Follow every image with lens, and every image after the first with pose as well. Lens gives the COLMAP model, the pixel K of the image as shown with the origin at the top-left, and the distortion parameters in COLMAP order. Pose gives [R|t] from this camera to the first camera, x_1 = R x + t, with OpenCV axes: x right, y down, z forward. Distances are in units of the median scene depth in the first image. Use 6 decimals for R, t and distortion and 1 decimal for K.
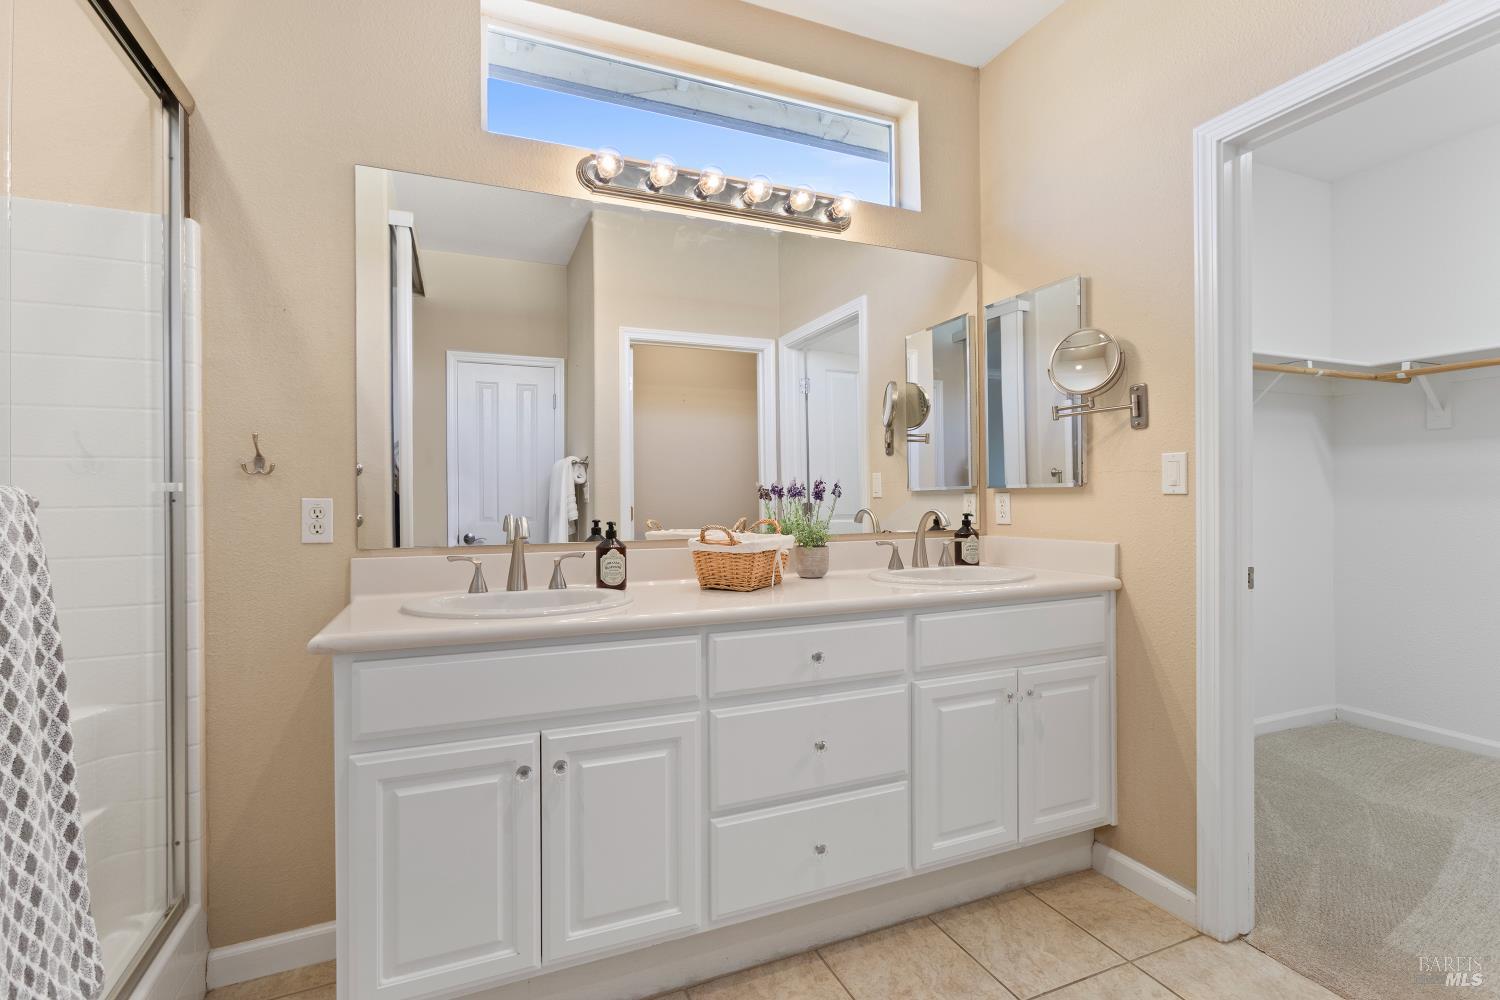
lens RADIAL K [[681.6, 0, 732.3], [0, 681.6, 491.4], [0, 0, 1]] dist [-0.014075, 0.007829]
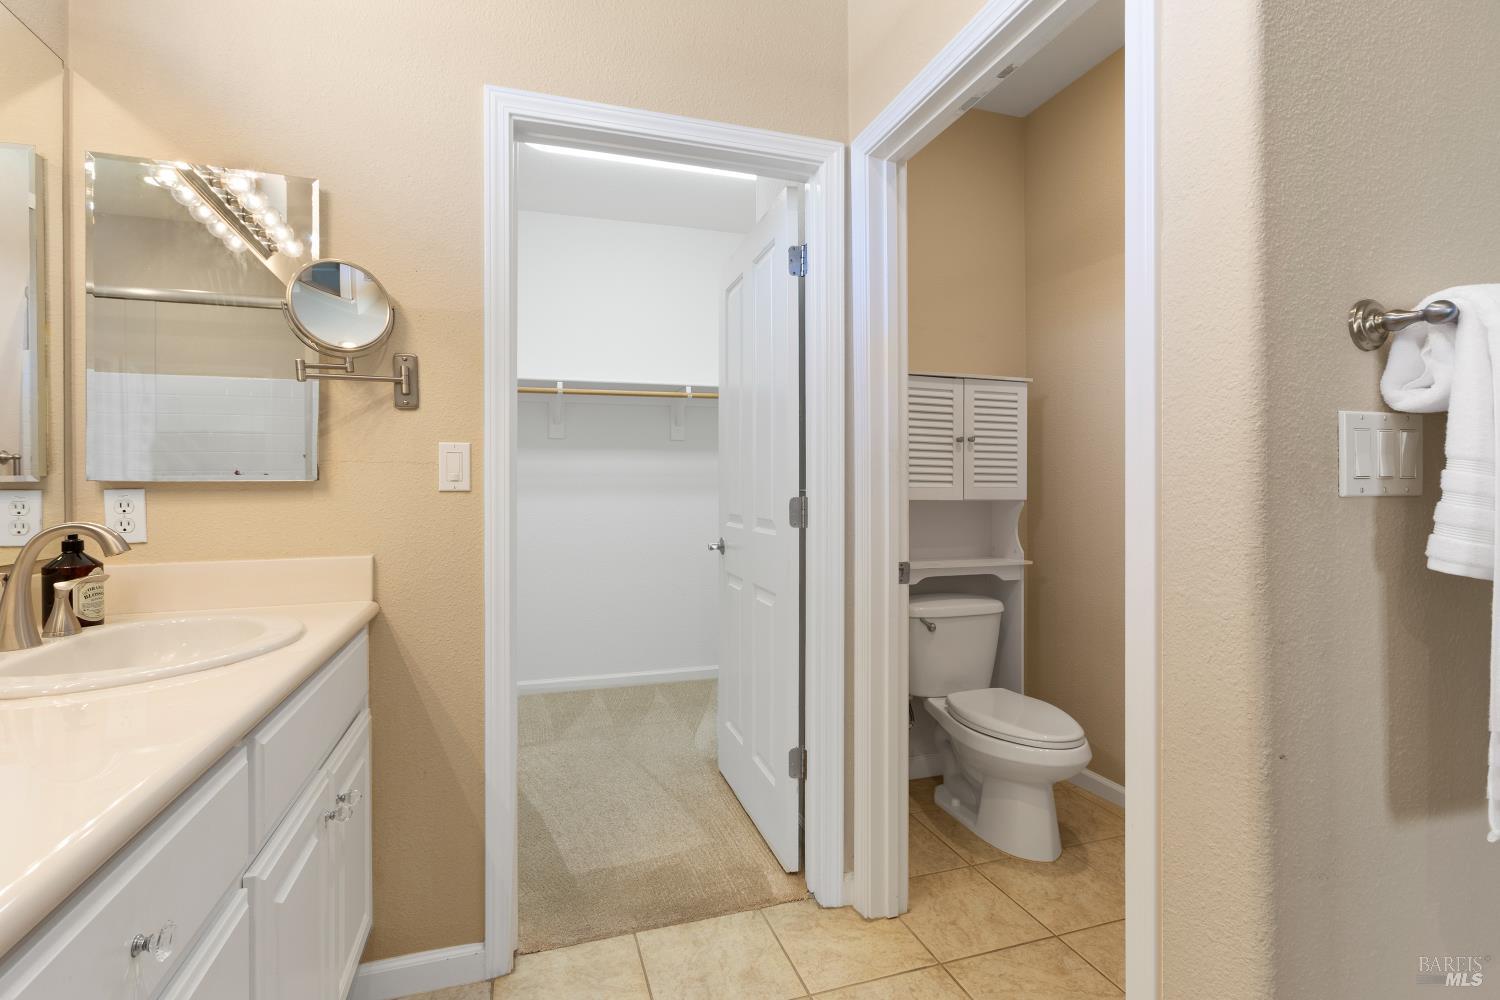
lens RADIAL K [[681.6, 0, 745.5], [0, 681.6, 487.7], [0, 0, 1]] dist [-0.014075, 0.007829]
pose [[0.071805, 0.011412, 0.997353, -0.179777], [0.000143, 0.999934, -0.011452, 0.009792], [-0.997419, 0.000965, 0.071799, 0.575481]]
